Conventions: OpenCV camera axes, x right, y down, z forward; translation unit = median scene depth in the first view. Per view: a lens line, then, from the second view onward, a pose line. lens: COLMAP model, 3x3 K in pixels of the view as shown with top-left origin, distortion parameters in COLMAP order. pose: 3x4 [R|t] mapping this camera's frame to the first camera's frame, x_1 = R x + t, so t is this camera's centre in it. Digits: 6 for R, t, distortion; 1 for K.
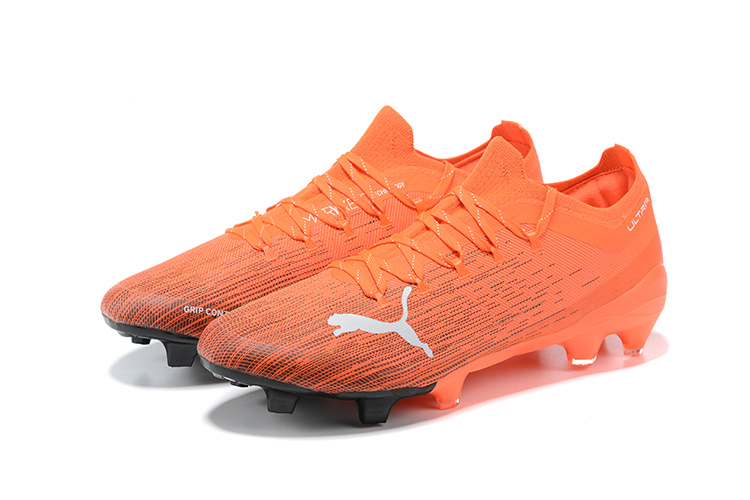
lens RADIAL K [[2124.5, 0, 375.5], [0, 2124.5, 252.3], [0, 0, 1]] dist [0.048856, 0.000000]
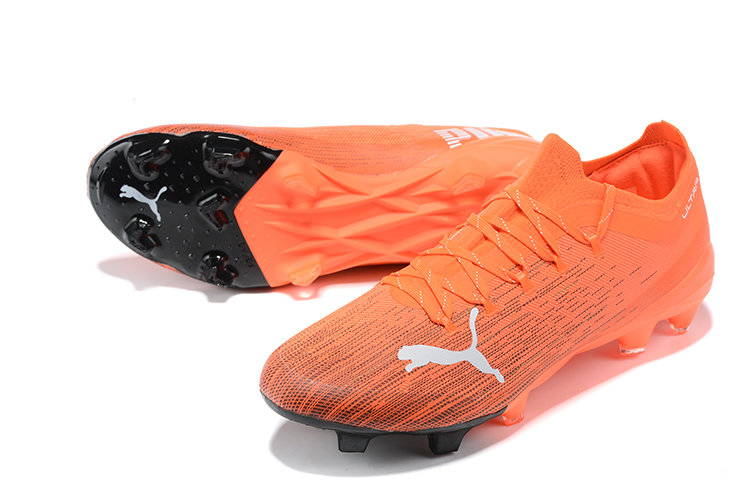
lens RADIAL K [[2124.5, 0, 374.6], [0, 2124.5, 248.6], [0, 0, 1]] dist [0.048856, 0.000000]
pose [[0.993085, -0.049386, 0.106504, -0.128727], [0.029295, 0.982760, 0.182550, -0.184634], [-0.113683, -0.178167, 0.977411, 0.073183]]
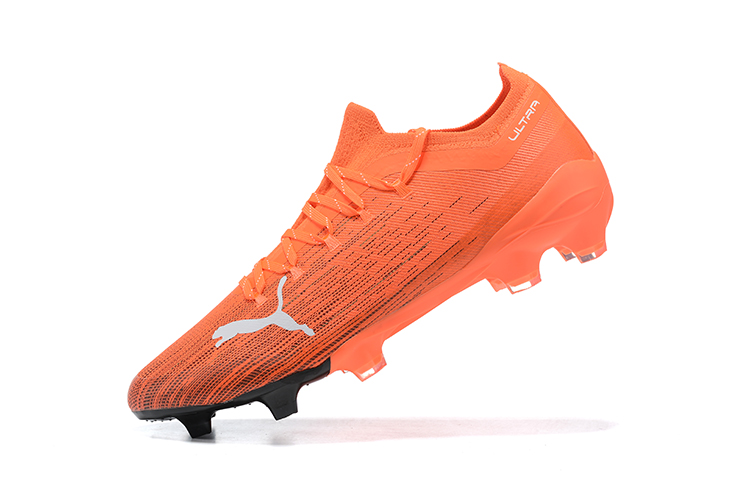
lens RADIAL K [[2124.5, 0, 374.8], [0, 2124.5, 249.0], [0, 0, 1]] dist [0.048856, 0.000000]
pose [[0.812396, -0.356401, -0.461510, 0.514809], [0.312660, 0.934318, -0.171152, 0.187657], [0.492195, -0.005253, 0.870469, 0.143182]]
